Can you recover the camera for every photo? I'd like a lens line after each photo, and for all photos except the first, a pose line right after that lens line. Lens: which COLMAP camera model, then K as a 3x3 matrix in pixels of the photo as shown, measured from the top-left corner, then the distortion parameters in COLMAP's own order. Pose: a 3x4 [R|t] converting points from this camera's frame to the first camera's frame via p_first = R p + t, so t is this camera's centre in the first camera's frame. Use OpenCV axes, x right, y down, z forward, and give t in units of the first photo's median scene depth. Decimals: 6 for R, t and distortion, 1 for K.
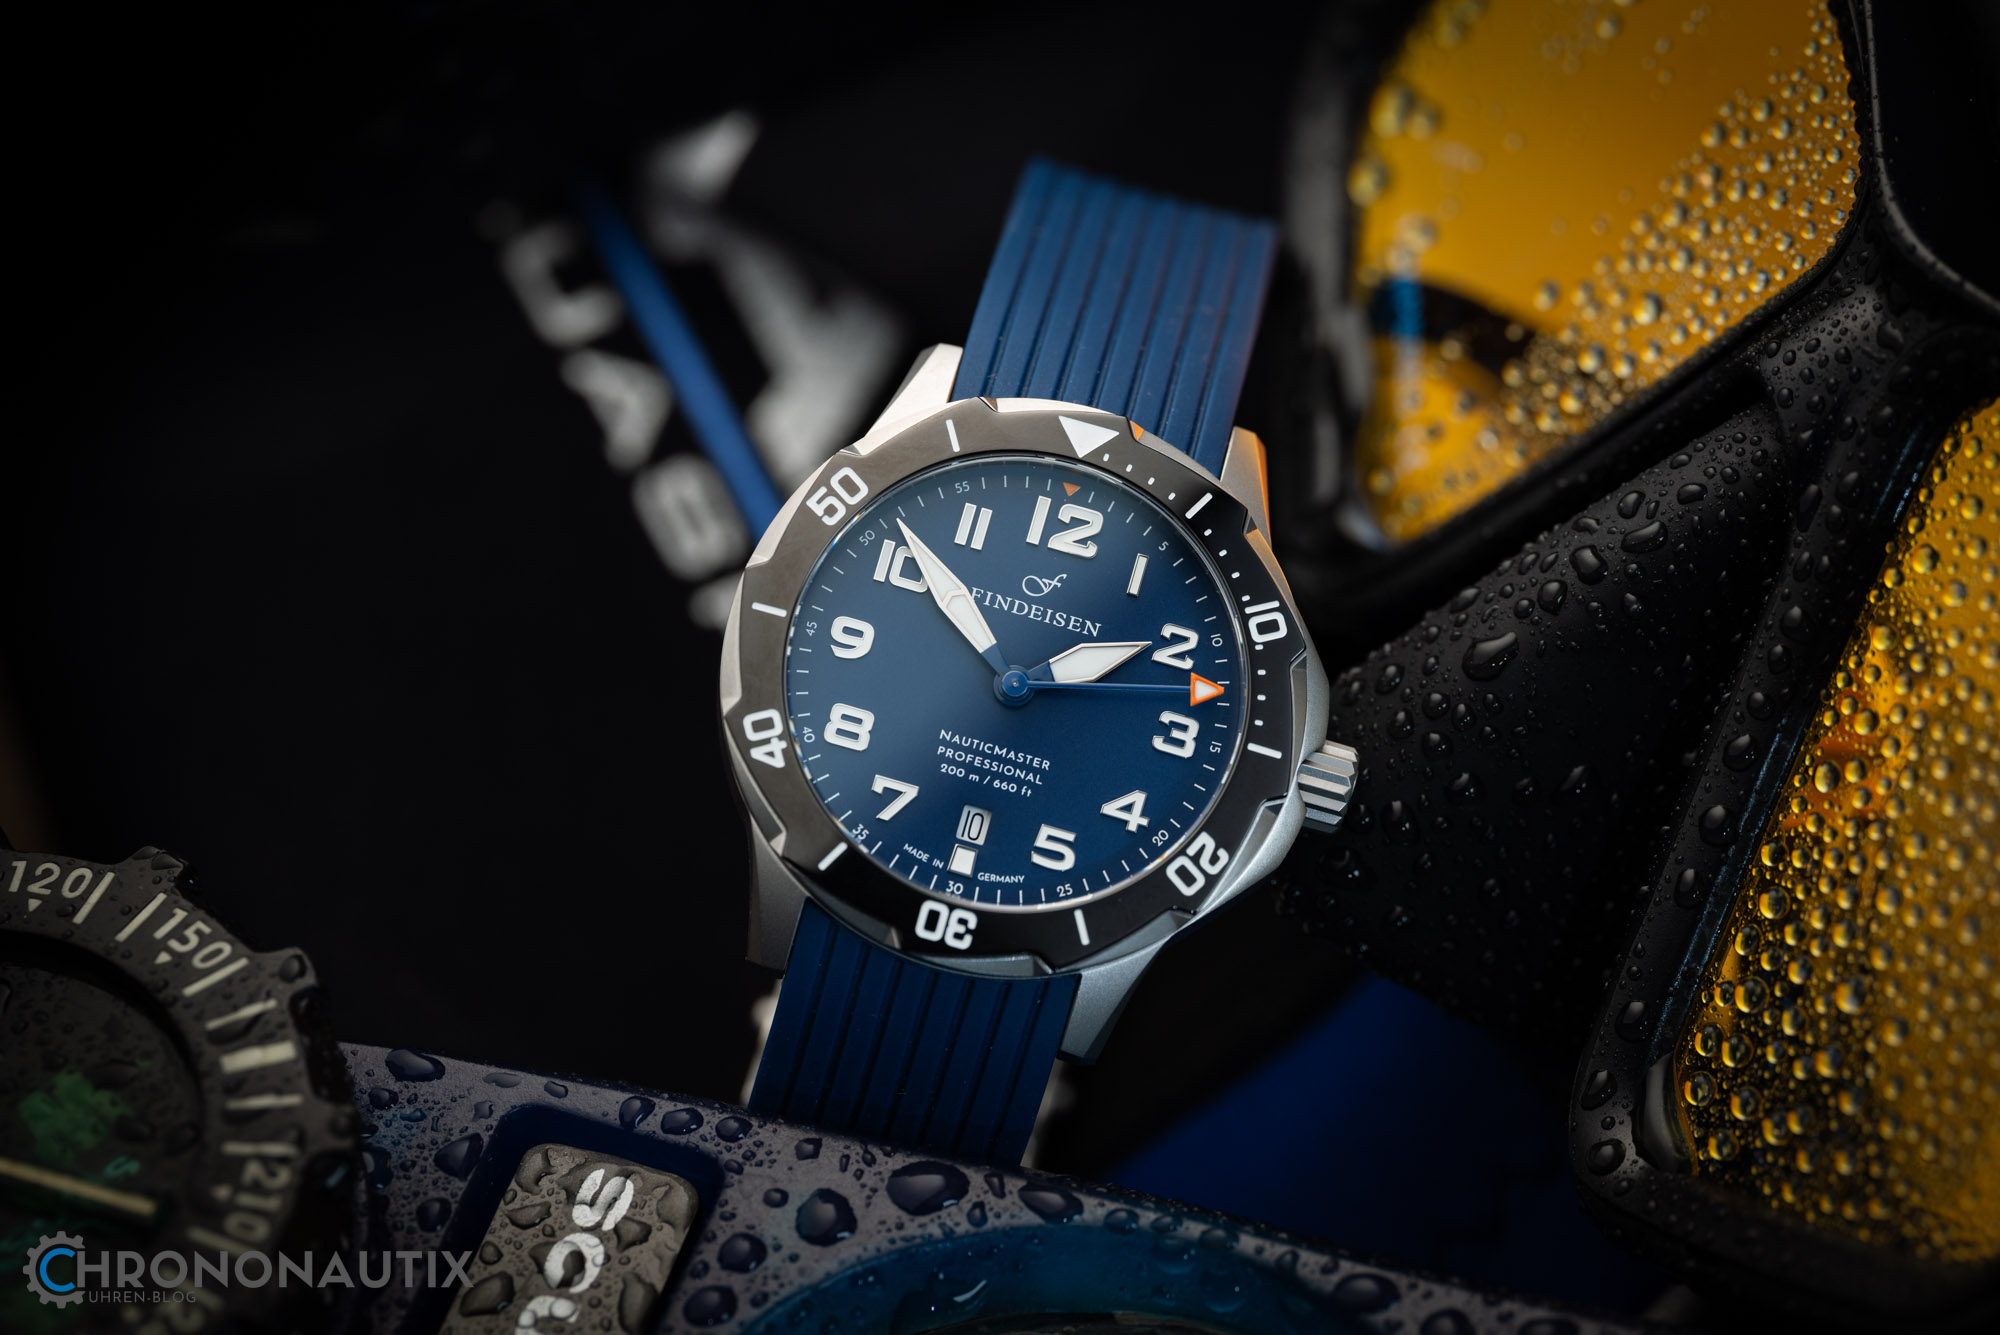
lens RADIAL K [[8438.5, 0, 1000.0], [0, 8438.5, 667.5], [0, 0, 1]] dist [-0.123131, -2.588264]
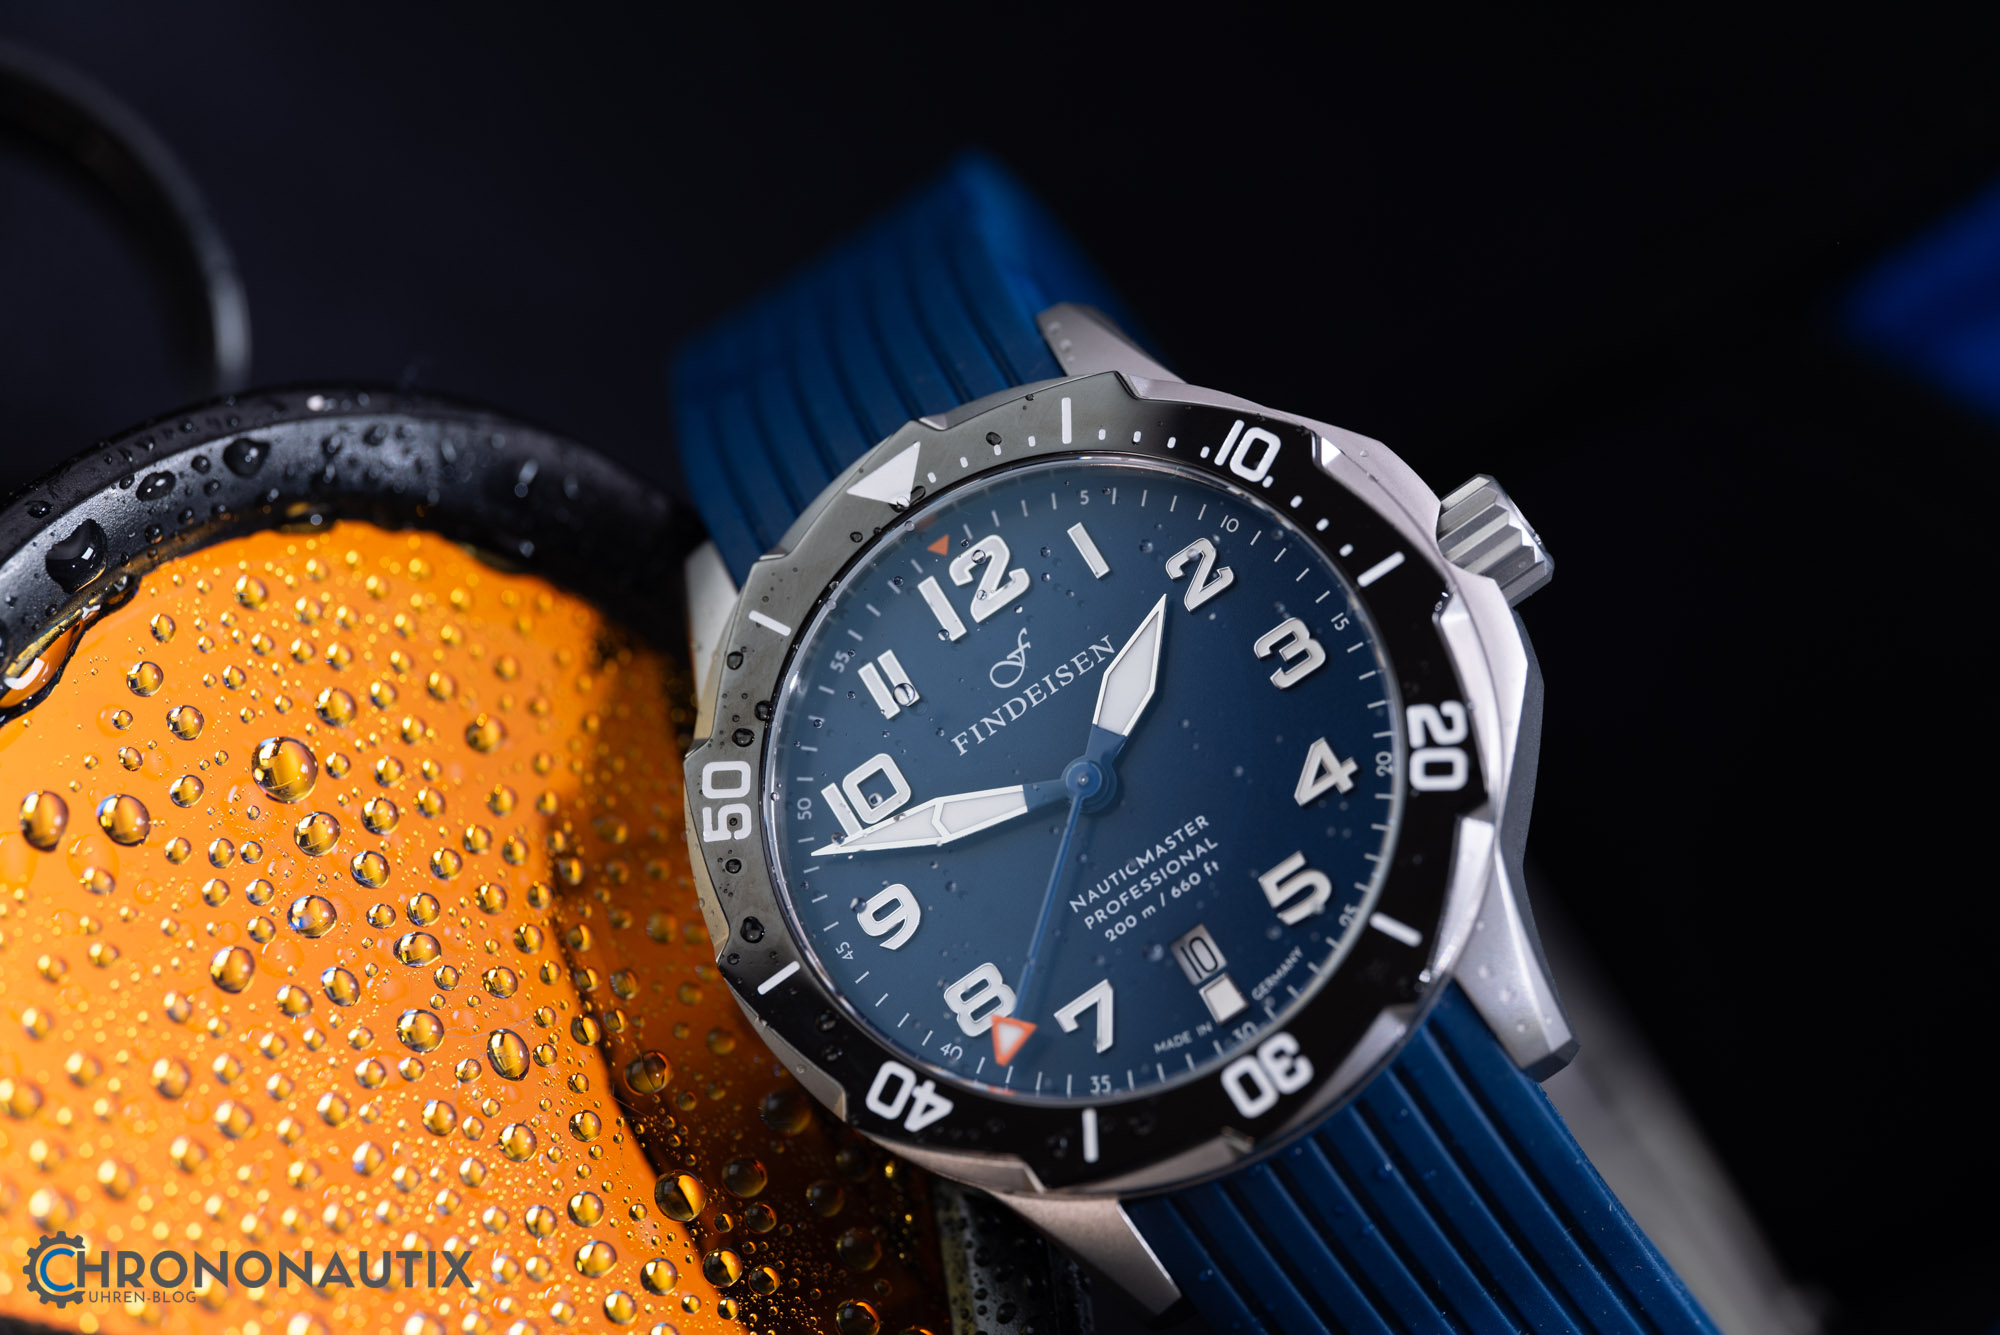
lens RADIAL K [[8438.5, 0, 1000.0], [0, 8438.5, 667.5], [0, 0, 1]] dist [-0.123131, -2.588264]
pose [[0.641460, -0.764621, -0.062316, 0.048359], [0.751675, 0.642675, -0.148169, 0.094891], [0.153342, 0.048203, 0.986997, 0.303620]]
